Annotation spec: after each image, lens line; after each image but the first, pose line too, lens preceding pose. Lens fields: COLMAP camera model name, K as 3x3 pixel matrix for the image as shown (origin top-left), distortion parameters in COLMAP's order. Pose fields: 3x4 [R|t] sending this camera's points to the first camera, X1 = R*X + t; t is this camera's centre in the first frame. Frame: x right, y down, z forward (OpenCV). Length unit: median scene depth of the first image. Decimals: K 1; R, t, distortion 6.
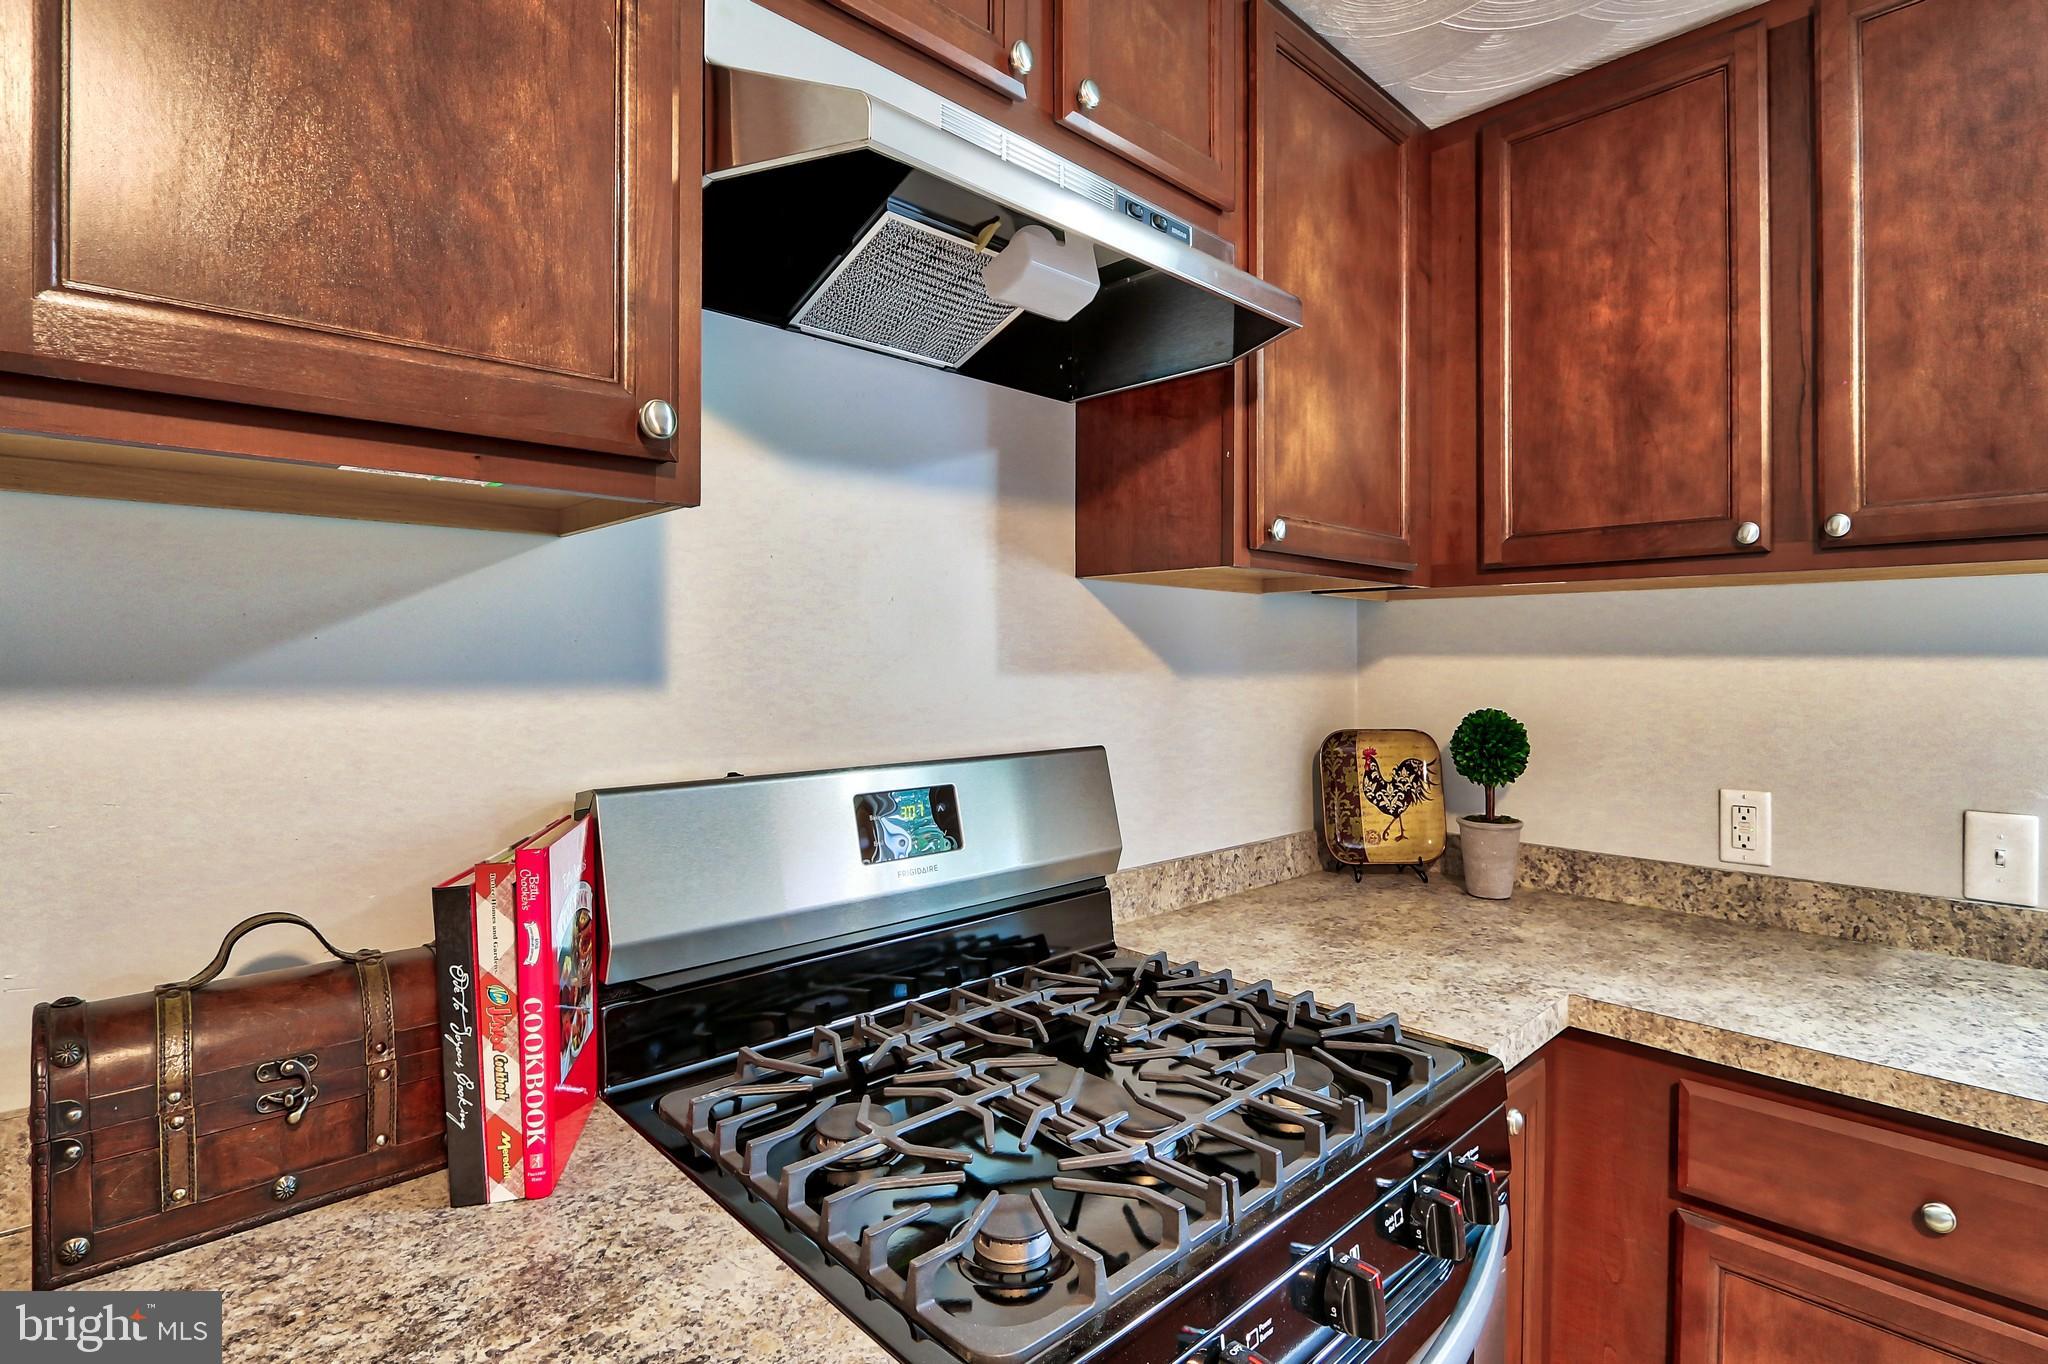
lens RADIAL K [[987.2, 0, 1013.6], [0, 987.2, 661.5], [0, 0, 1]] dist [-0.019700, 0.003589]
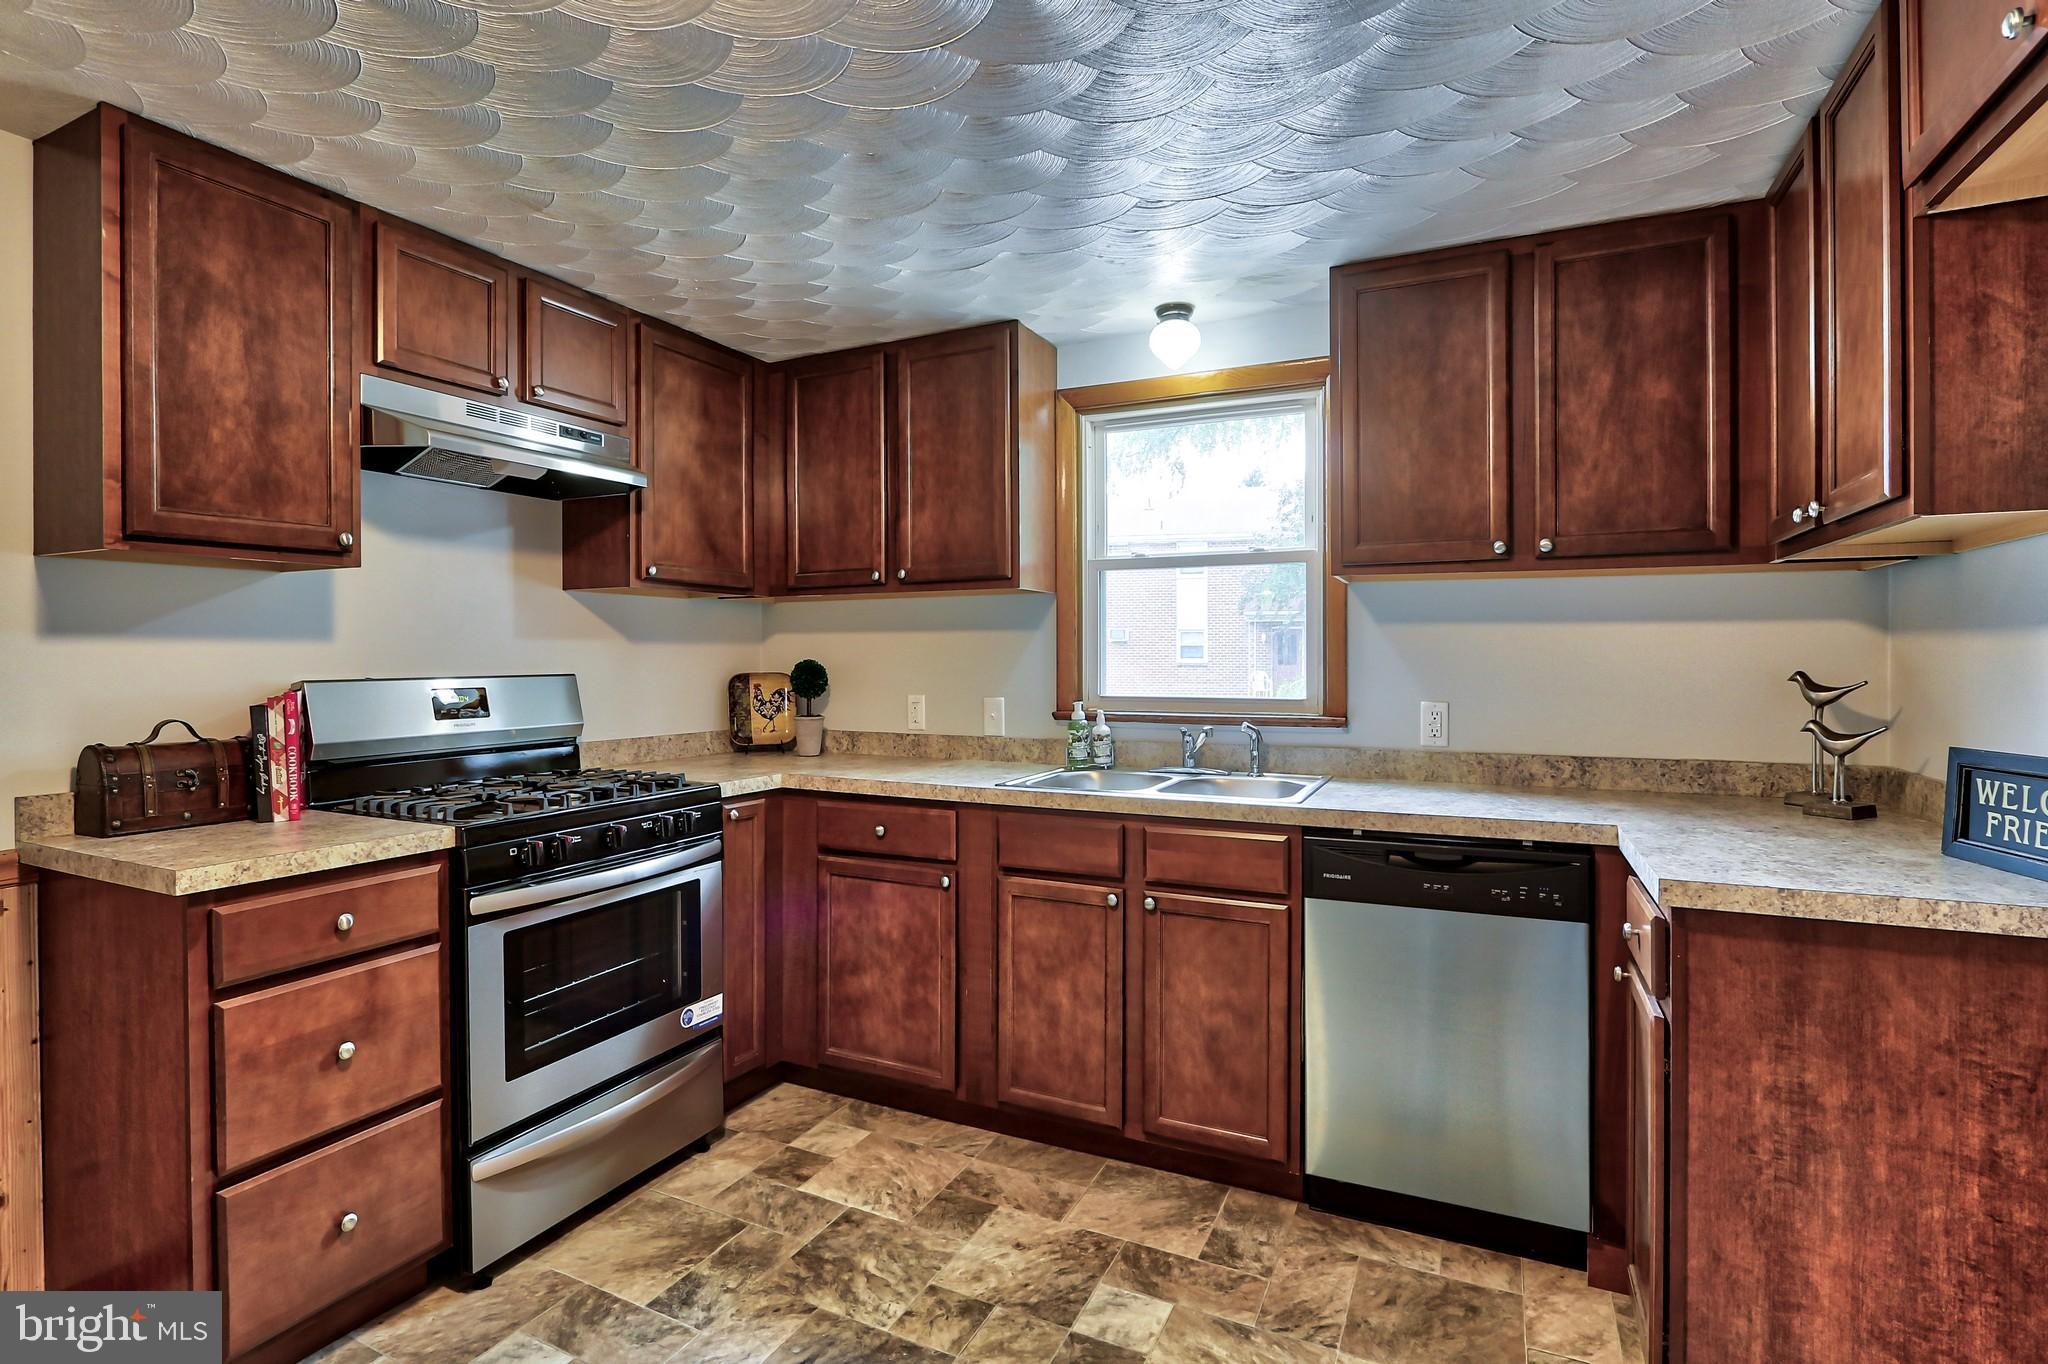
lens RADIAL K [[987.2, 0, 1031.7], [0, 987.2, 660.4], [0, 0, 1]] dist [-0.019700, 0.003589]
pose [[0.932330, -0.008947, 0.361499, 0.256539], [0.007986, 0.999959, 0.004153, 0.061289], [-0.361521, -0.000985, 0.932363, -1.303545]]
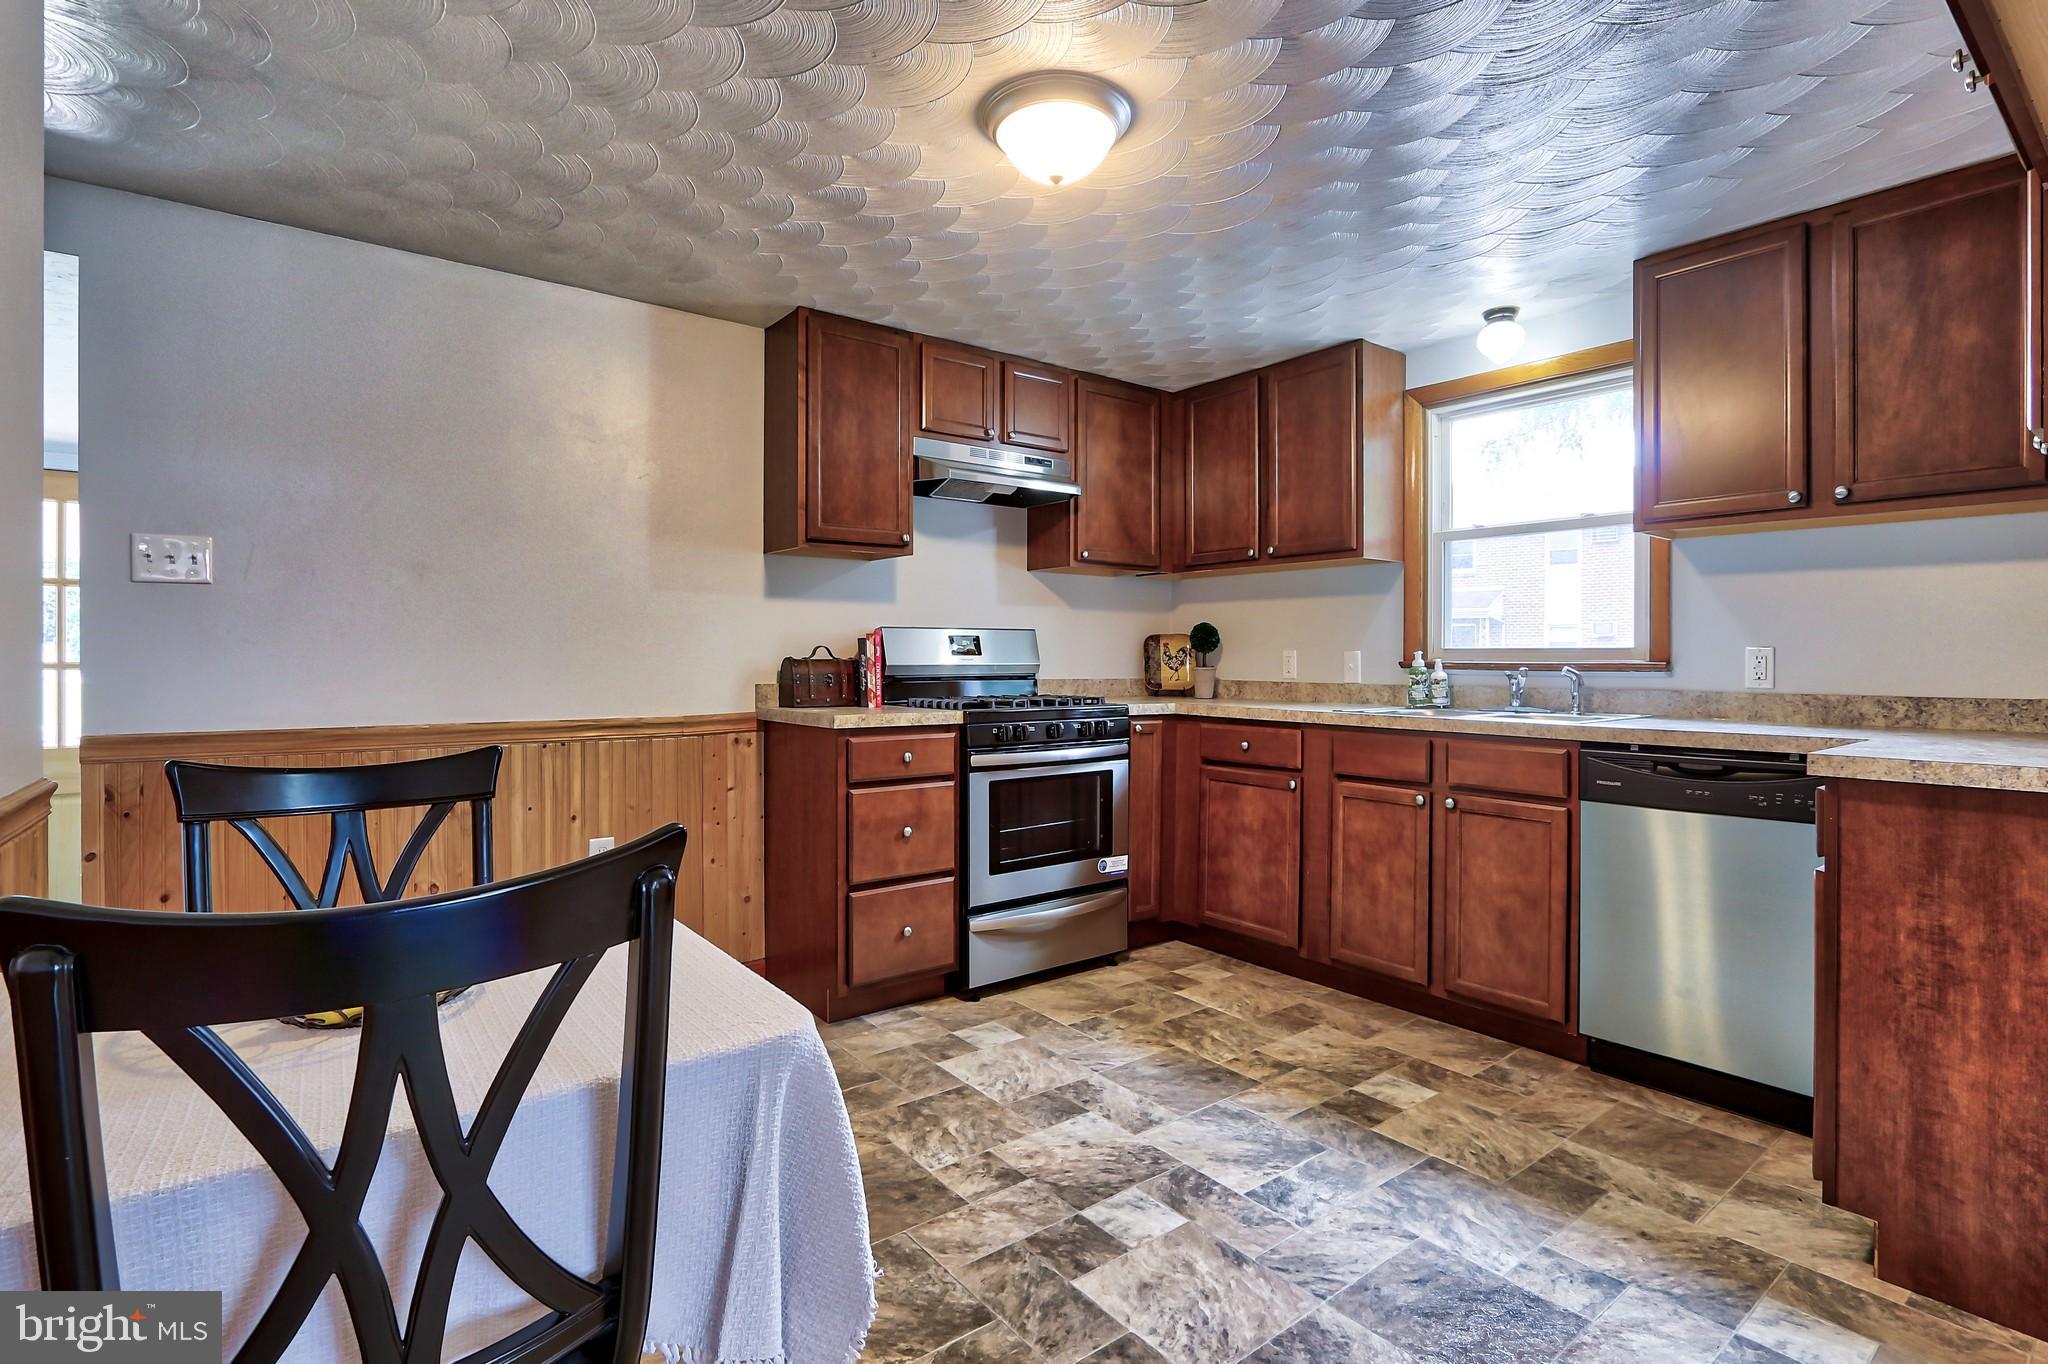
lens RADIAL K [[987.2, 0, 1018.5], [0, 987.2, 662.9], [0, 0, 1]] dist [-0.019700, 0.003589]
pose [[0.995376, -0.002283, -0.096032, 0.346811], [0.002577, 0.999992, 0.002935, 0.188187], [0.096025, -0.003169, 0.995374, -2.016904]]
